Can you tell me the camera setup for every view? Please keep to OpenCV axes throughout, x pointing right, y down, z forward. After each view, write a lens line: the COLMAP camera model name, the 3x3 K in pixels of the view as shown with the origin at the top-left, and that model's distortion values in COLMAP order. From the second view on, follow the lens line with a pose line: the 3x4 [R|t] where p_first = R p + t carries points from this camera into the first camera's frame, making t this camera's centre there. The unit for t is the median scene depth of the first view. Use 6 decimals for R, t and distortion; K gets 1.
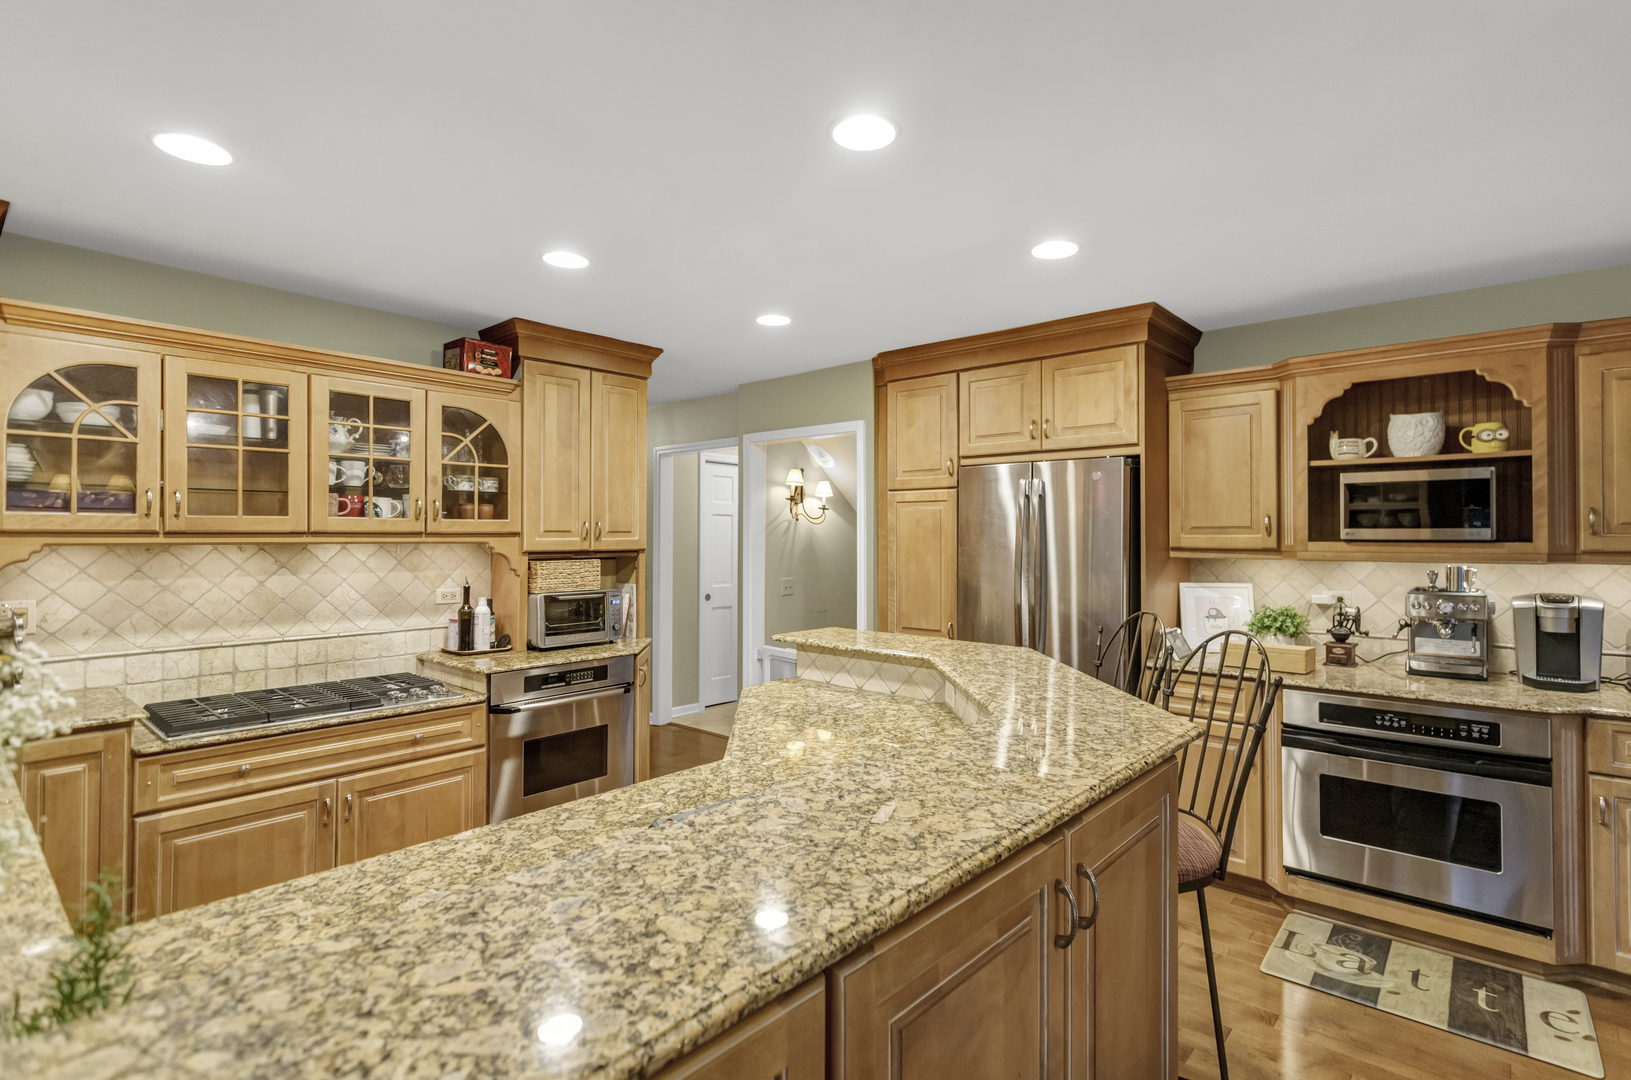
lens RADIAL K [[783.5, 0, 857.7], [0, 783.5, 531.7], [0, 0, 1]] dist [0.003092, -0.000108]
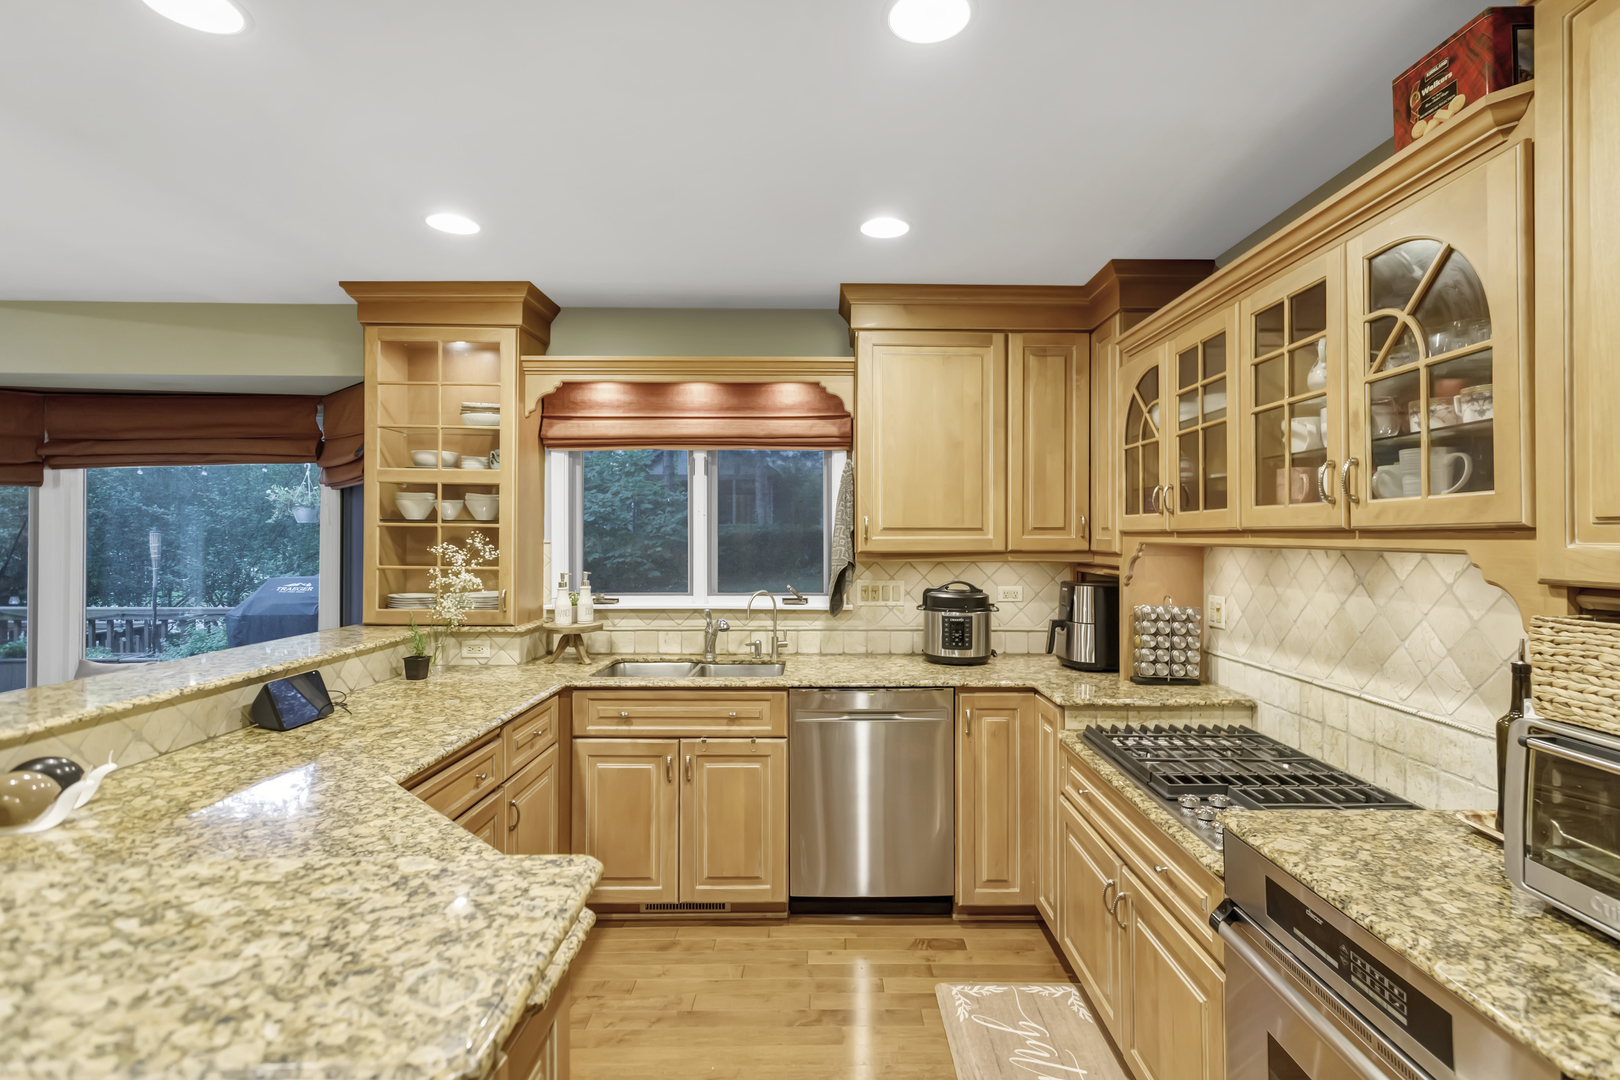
lens RADIAL K [[769.6, 0, 823.2], [0, 769.6, 534.7], [0, 0, 1]] dist [0.000135, -0.000144]
pose [[-0.757093, -0.002100, -0.653303, 0.019817], [0.001596, 0.999986, -0.005065, 0.007158], [0.653305, -0.004877, -0.757079, 1.208152]]
